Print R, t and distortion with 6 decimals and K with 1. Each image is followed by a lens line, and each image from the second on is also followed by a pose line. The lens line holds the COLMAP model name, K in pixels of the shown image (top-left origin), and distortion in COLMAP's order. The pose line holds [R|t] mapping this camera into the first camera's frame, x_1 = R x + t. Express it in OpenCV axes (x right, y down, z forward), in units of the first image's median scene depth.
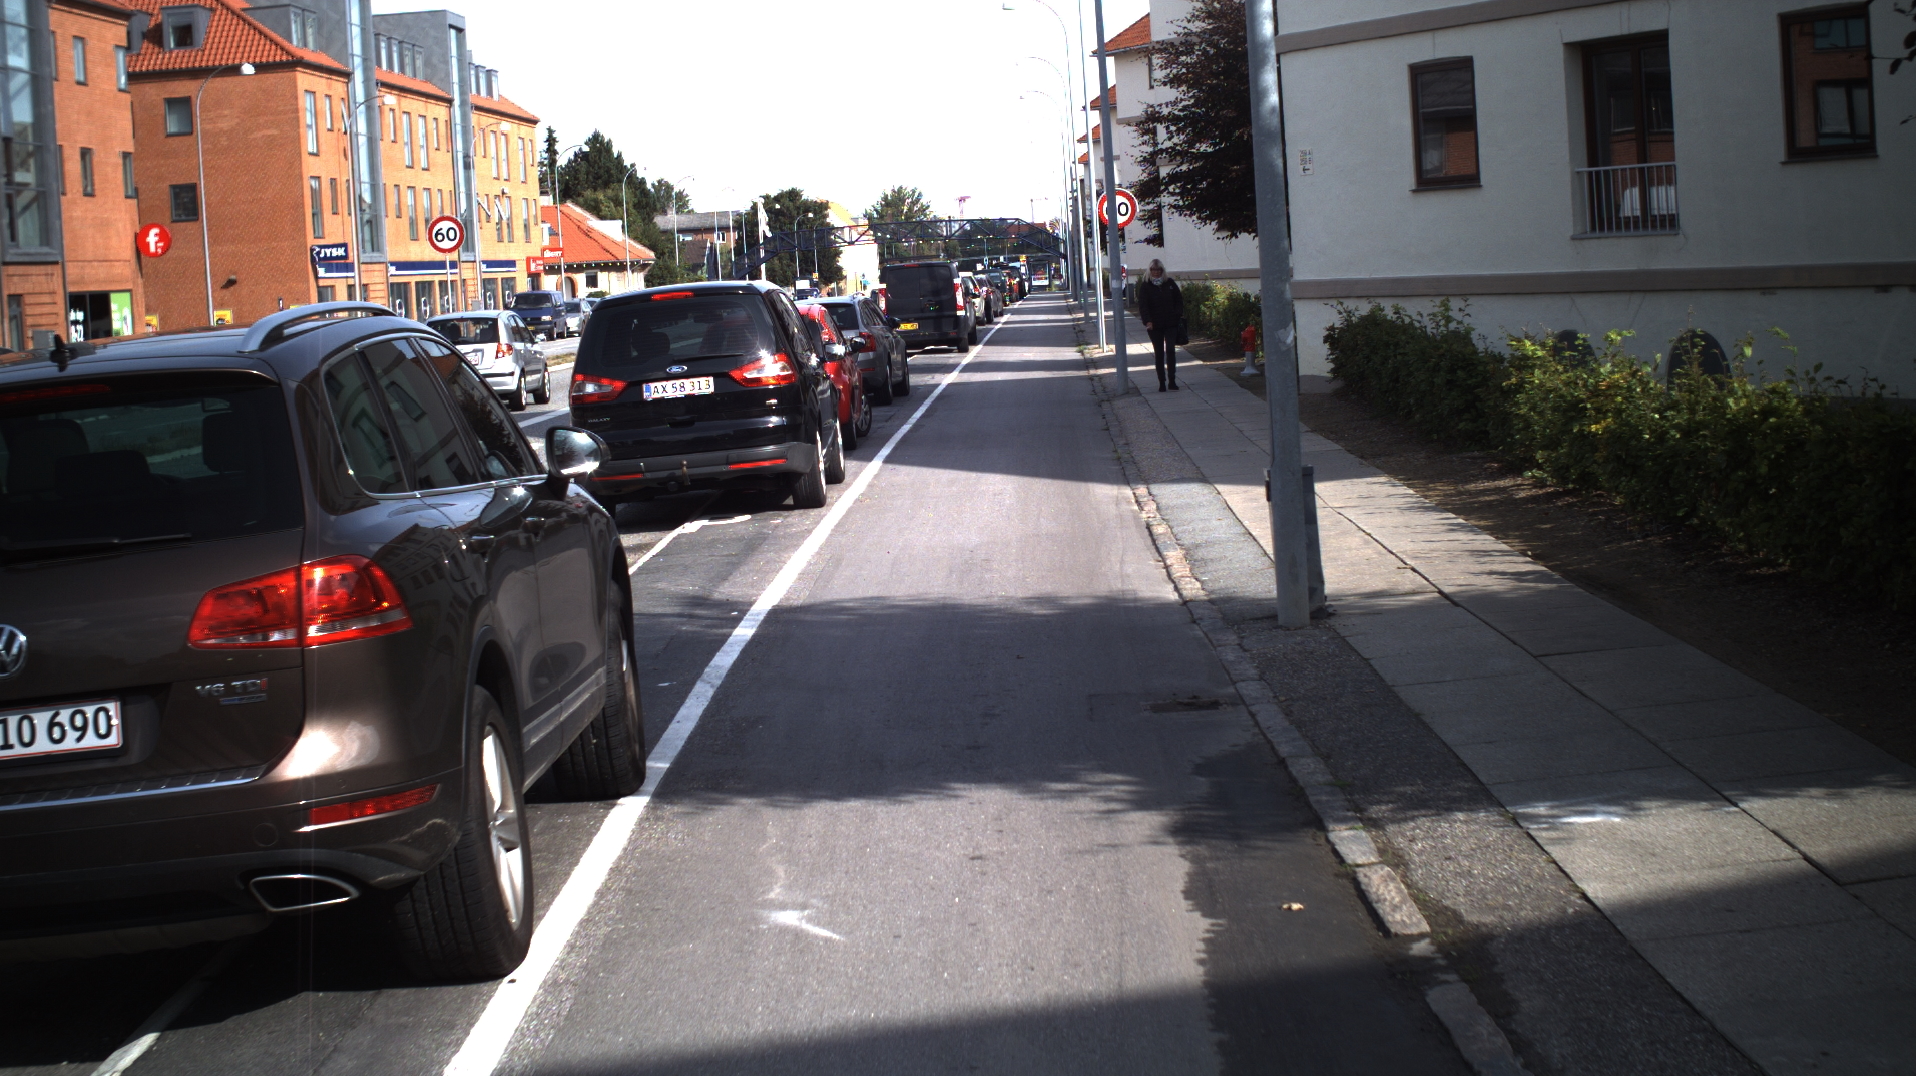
lens RADIAL K [[3559.0, 0, 958.0], [0, 3559.0, 538.0], [0, 0, 1]] dist [-0.239577, 0.235083]
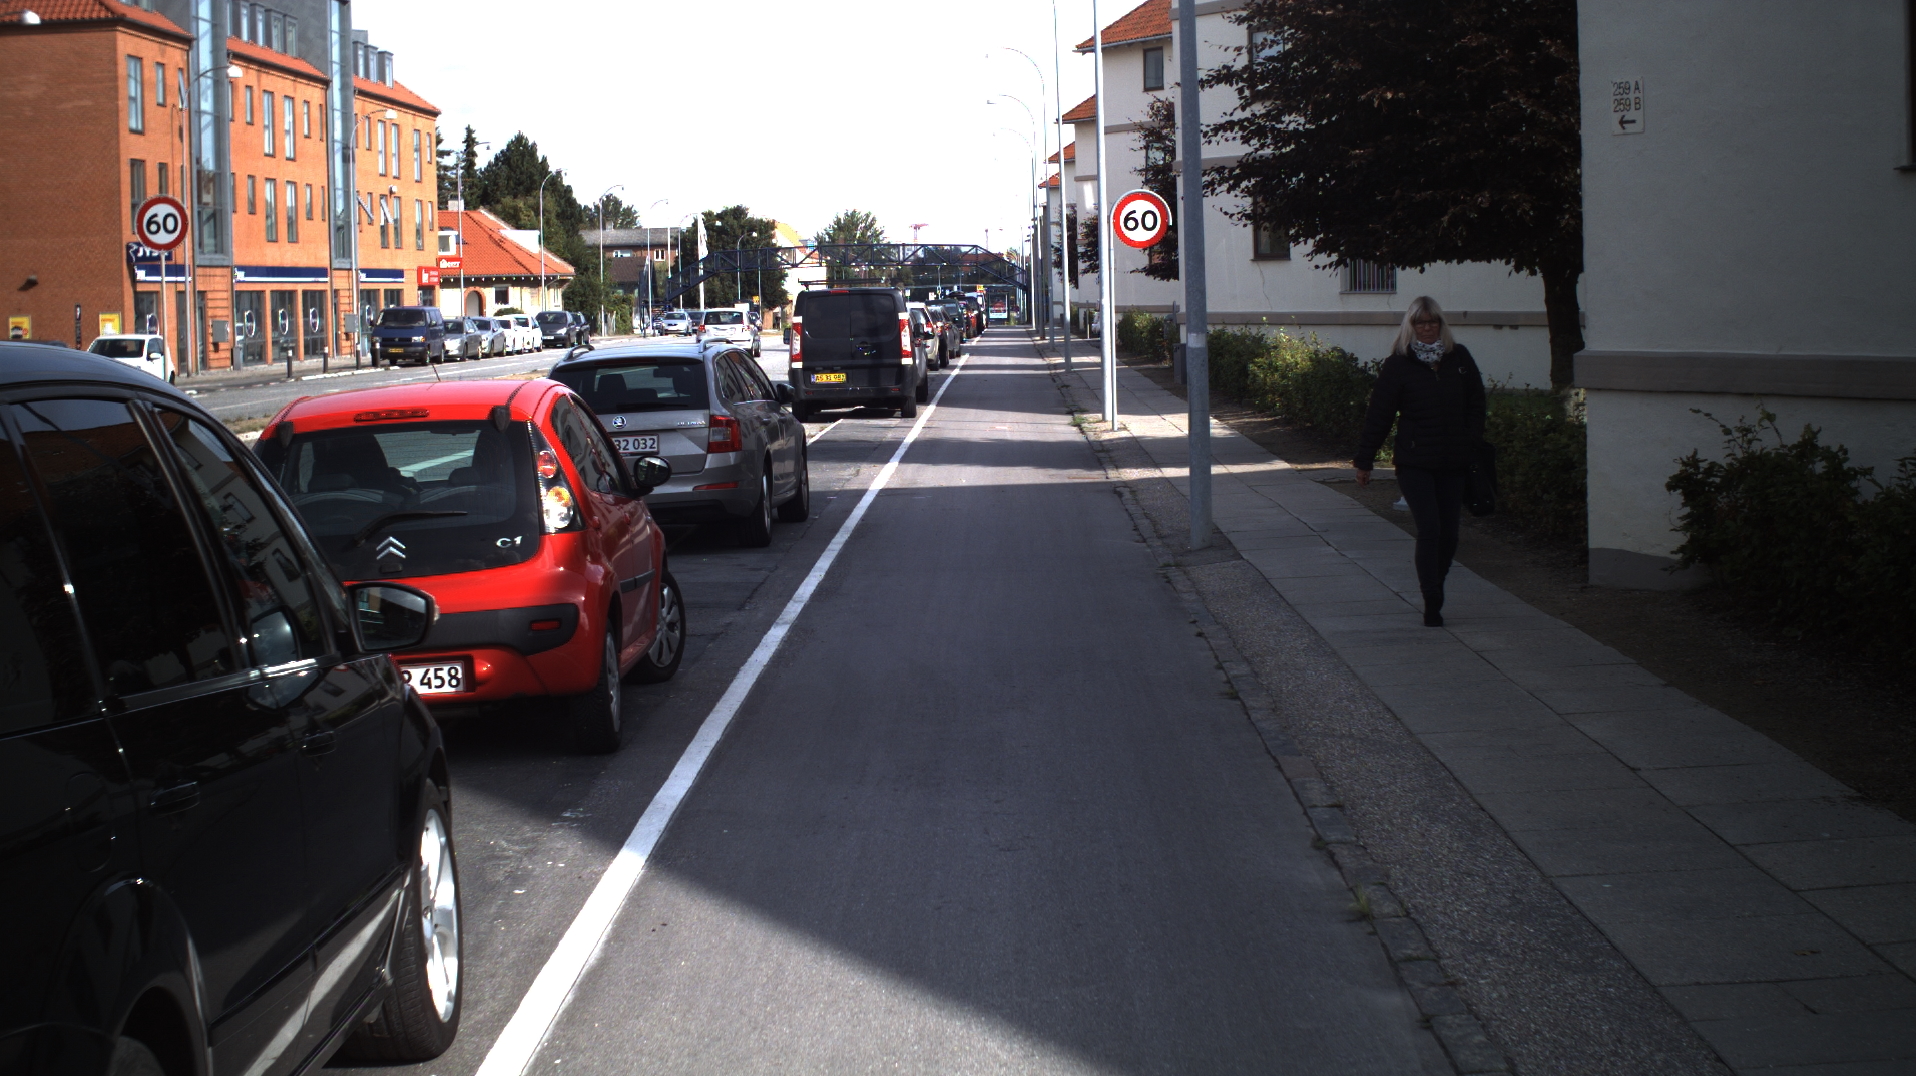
lens RADIAL K [[3559.0, 0, 958.0], [0, 3559.0, 538.0], [0, 0, 1]] dist [-0.239577, 0.235083]
pose [[0.999271, 0.034762, 0.015762, 0.000556], [-0.034634, 0.999365, -0.008324, -0.012446], [-0.016042, 0.007772, 0.999841, 0.160485]]
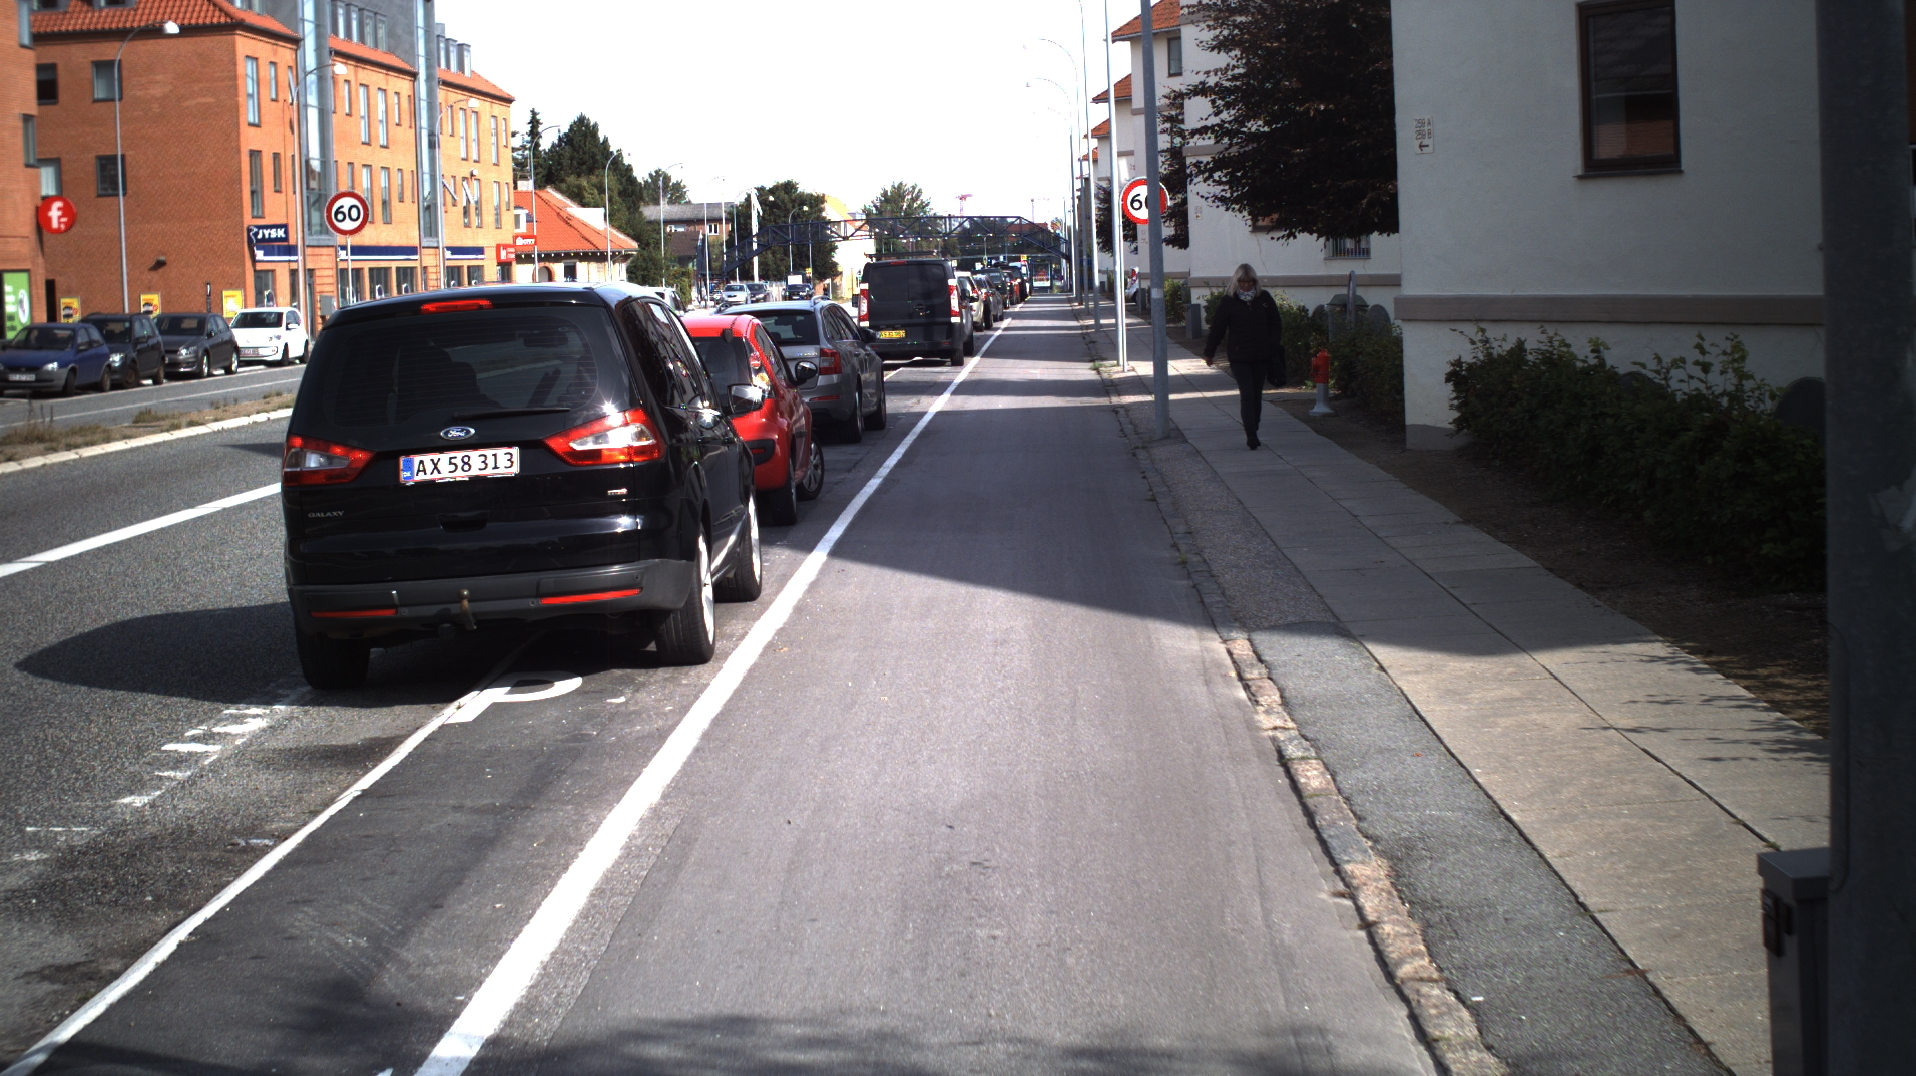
lens RADIAL K [[3559.0, 0, 958.0], [0, 3559.0, 538.0], [0, 0, 1]] dist [-0.239577, 0.235083]
pose [[0.999718, 0.023639, 0.002090, 0.000455], [-0.023640, 0.999720, 0.000447, -0.006229], [-0.002079, -0.000496, 0.999998, 0.080304]]
